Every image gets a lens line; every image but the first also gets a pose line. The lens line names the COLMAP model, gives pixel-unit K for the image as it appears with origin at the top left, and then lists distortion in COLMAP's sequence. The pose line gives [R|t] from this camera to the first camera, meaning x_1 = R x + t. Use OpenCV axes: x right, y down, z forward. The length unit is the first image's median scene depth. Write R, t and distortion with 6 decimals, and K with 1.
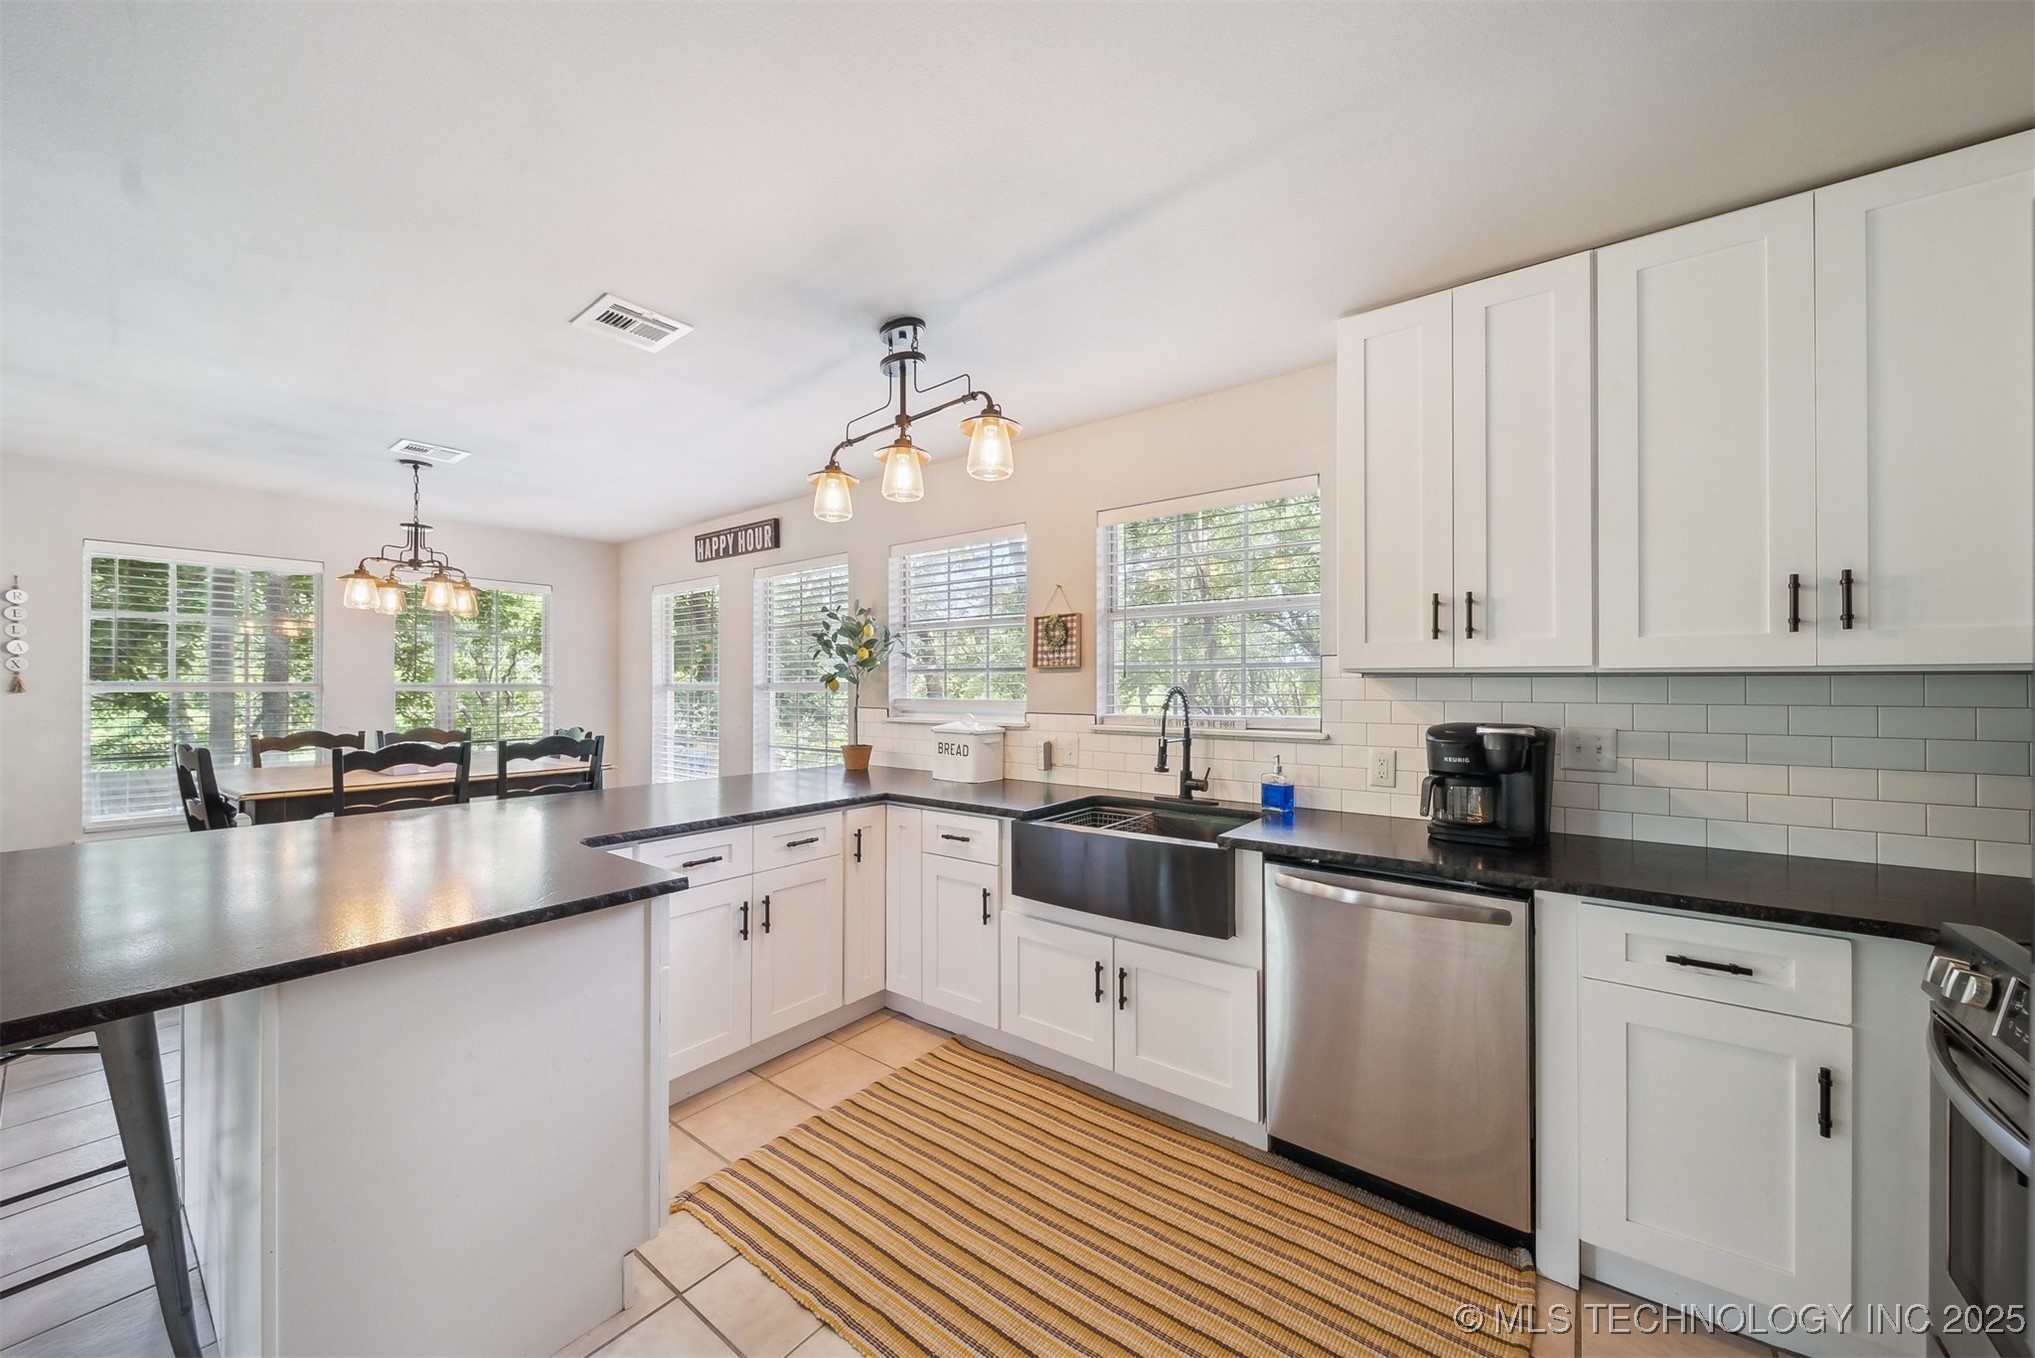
lens RADIAL K [[728.6, 0, 1019.3], [0, 728.6, 682.6], [0, 0, 1]] dist [-0.002101, -0.000778]
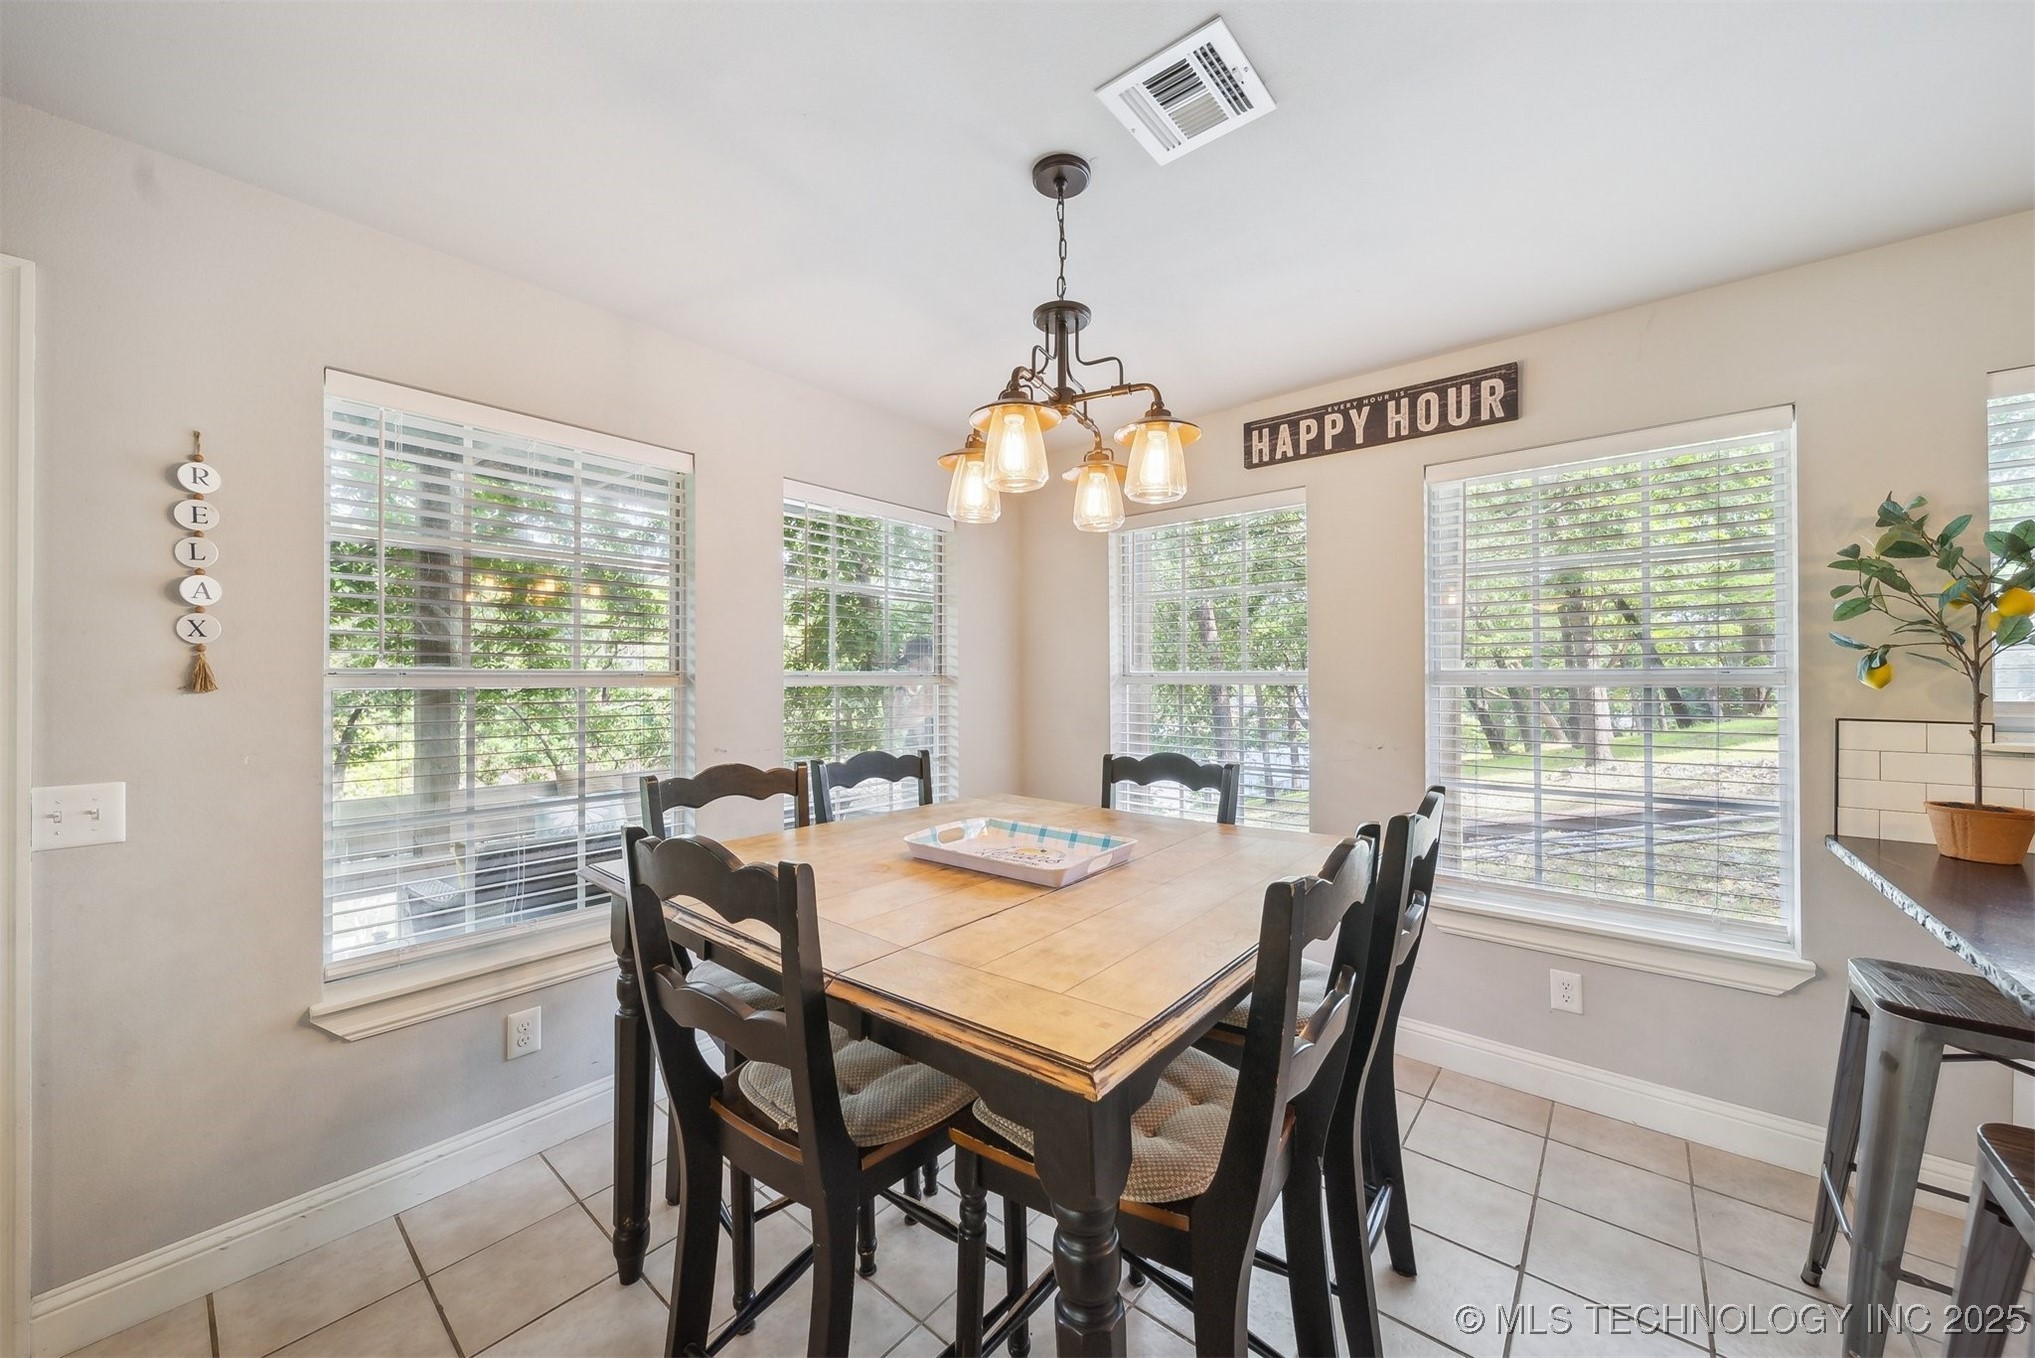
lens RADIAL K [[728.6, 0, 1024.0], [0, 728.6, 675.5], [0, 0, 1]] dist [-0.002101, -0.000778]
pose [[0.999140, -0.001343, -0.041431, -1.269924], [0.001367, 0.999999, 0.000566, 0.006320], [0.041430, -0.000622, 0.999141, 0.847413]]
